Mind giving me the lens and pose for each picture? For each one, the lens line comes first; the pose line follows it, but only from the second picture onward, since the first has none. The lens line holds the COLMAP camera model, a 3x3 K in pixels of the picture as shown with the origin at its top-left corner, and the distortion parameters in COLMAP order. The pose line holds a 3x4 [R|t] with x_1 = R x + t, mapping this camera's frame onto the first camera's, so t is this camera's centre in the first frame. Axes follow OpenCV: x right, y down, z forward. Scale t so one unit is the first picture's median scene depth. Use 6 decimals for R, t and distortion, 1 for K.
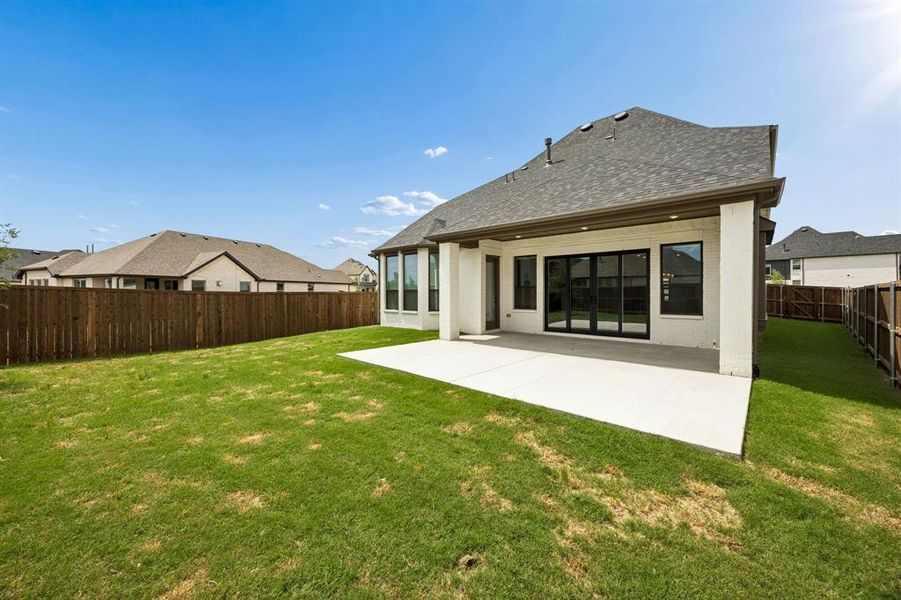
lens RADIAL K [[401.1, 0, 446.3], [0, 401.1, 294.5], [0, 0, 1]] dist [-0.016560, 0.000399]
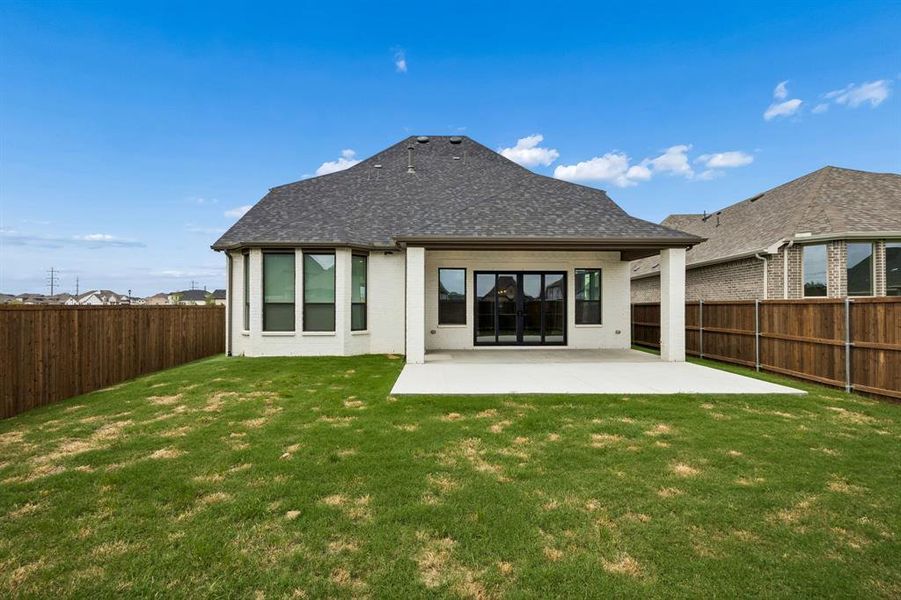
lens RADIAL K [[465.7, 0, 450.5], [0, 465.7, 300.0], [0, 0, 1]] dist [-0.021923, 0.000086]
pose [[0.627682, 0.014100, 0.778342, -0.680013], [0.002090, 0.999802, -0.019798, 0.000636], [-0.778467, 0.014053, 0.627528, 0.316535]]
